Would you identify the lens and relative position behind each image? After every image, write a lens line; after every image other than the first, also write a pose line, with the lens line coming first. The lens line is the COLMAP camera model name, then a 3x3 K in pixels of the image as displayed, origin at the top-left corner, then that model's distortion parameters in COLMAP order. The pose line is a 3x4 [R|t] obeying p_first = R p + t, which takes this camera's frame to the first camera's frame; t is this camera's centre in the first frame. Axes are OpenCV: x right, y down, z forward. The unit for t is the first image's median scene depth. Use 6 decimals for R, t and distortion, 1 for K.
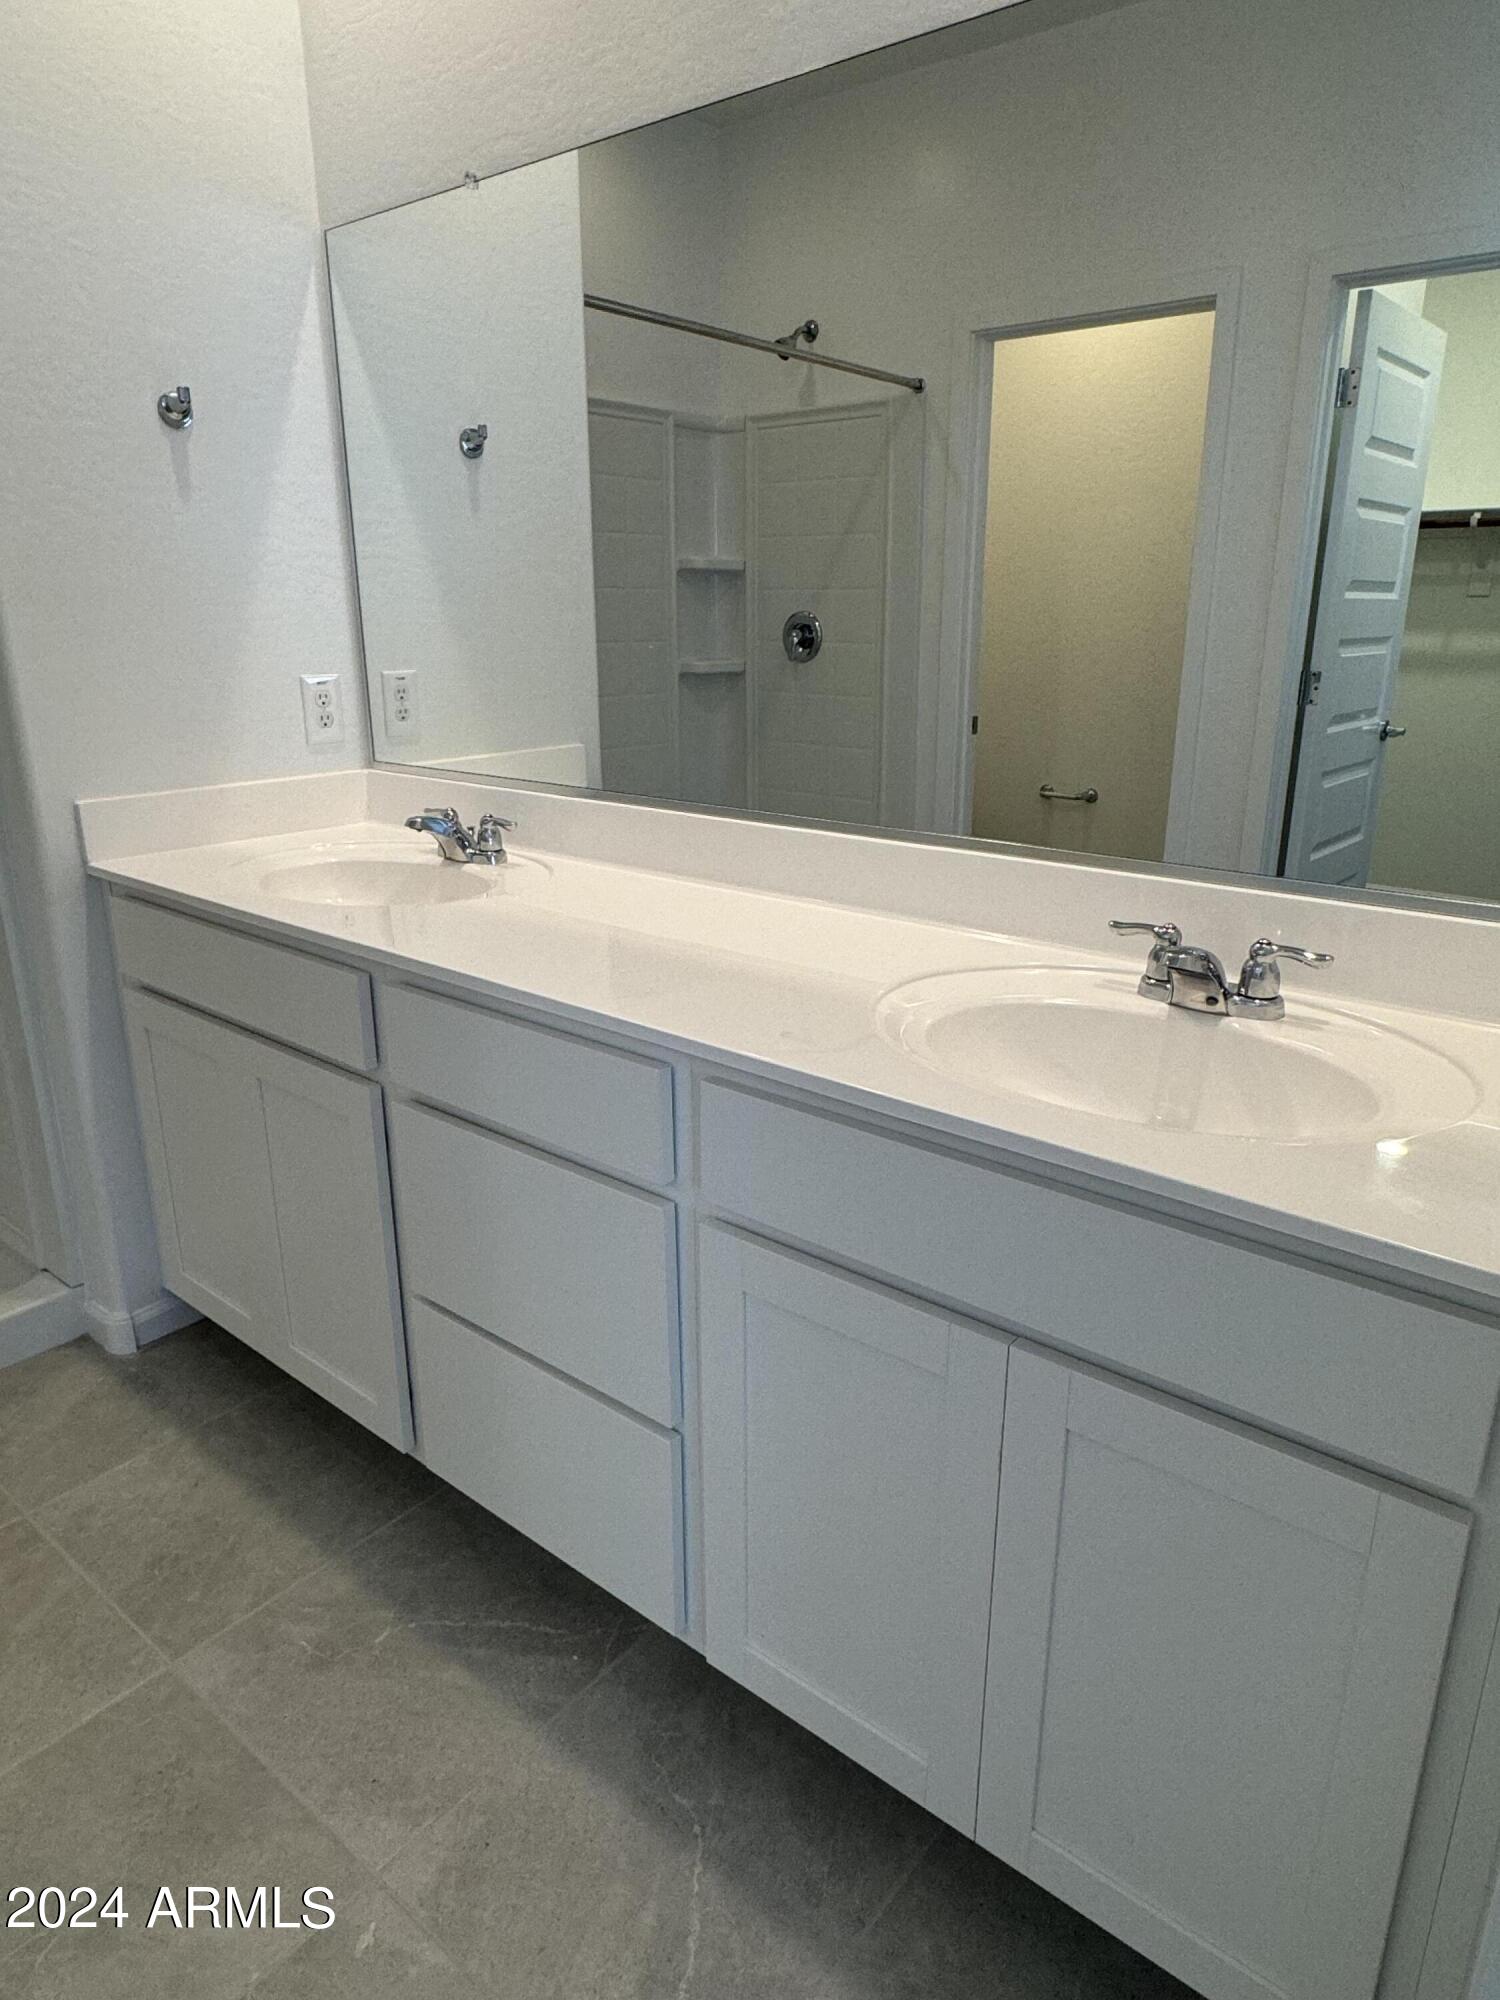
lens RADIAL K [[1227.5, 0, 750.0], [0, 1227.5, 1000.0], [0, 0, 1]] dist [-0.007128, 0.001302]
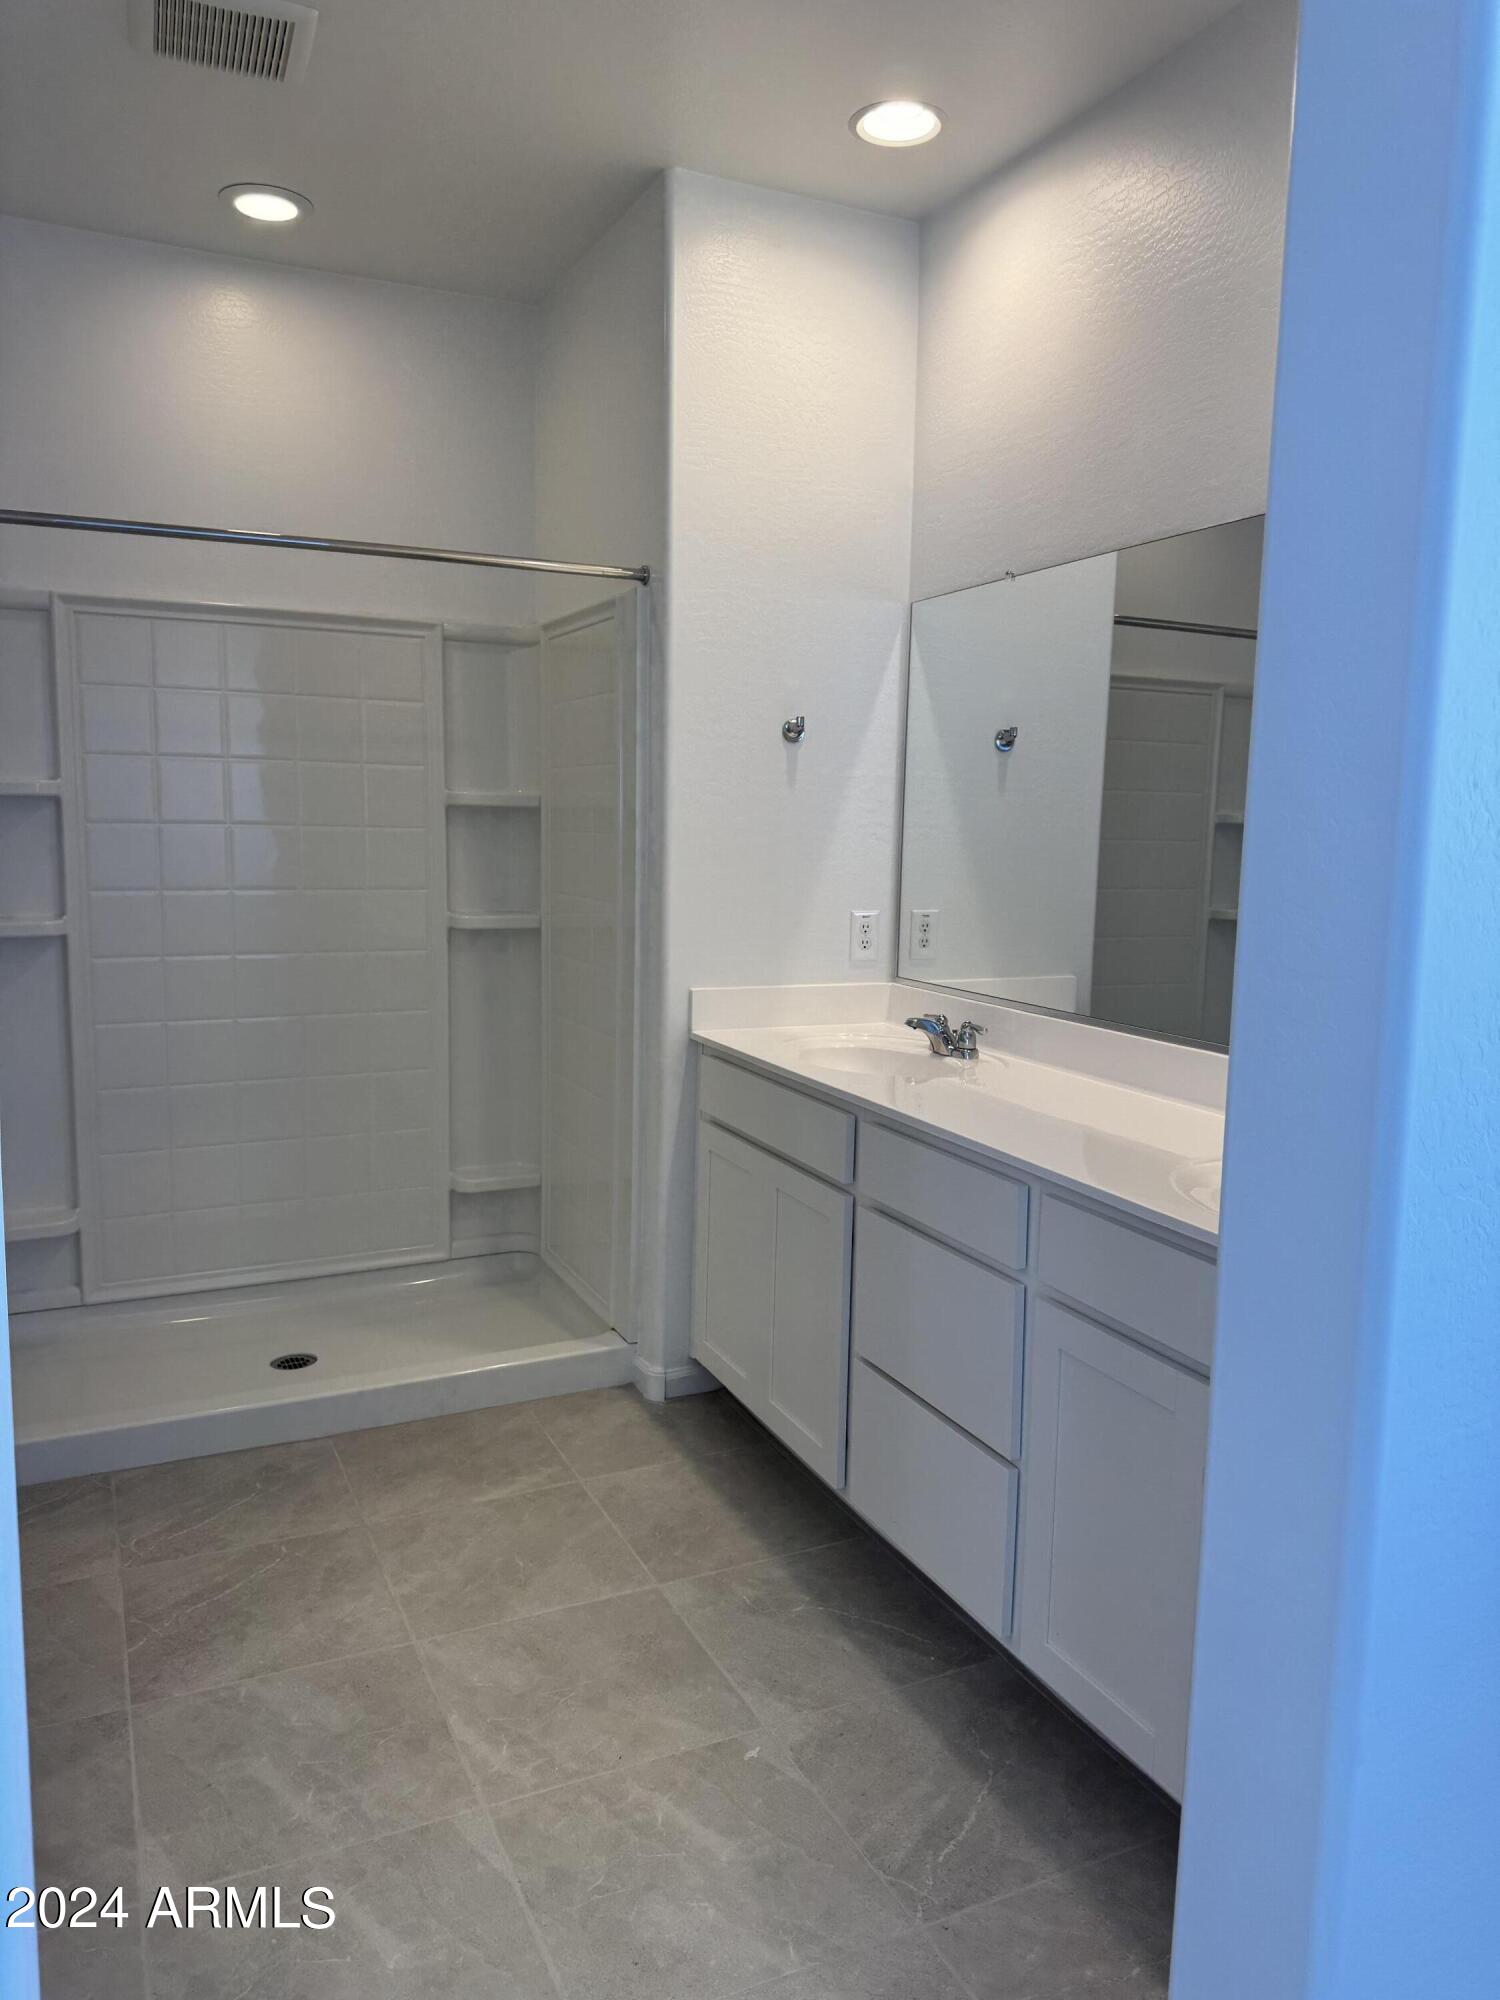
lens RADIAL K [[1413.0, 0, 750.0], [0, 1413.0, 1000.0], [0, 0, 1]] dist [0.042429, -0.045854]
pose [[0.902771, 0.073064, -0.423870, 0.215699], [-0.151106, 0.976526, -0.153504, 0.094010], [0.402704, 0.202629, 0.892620, -0.448485]]
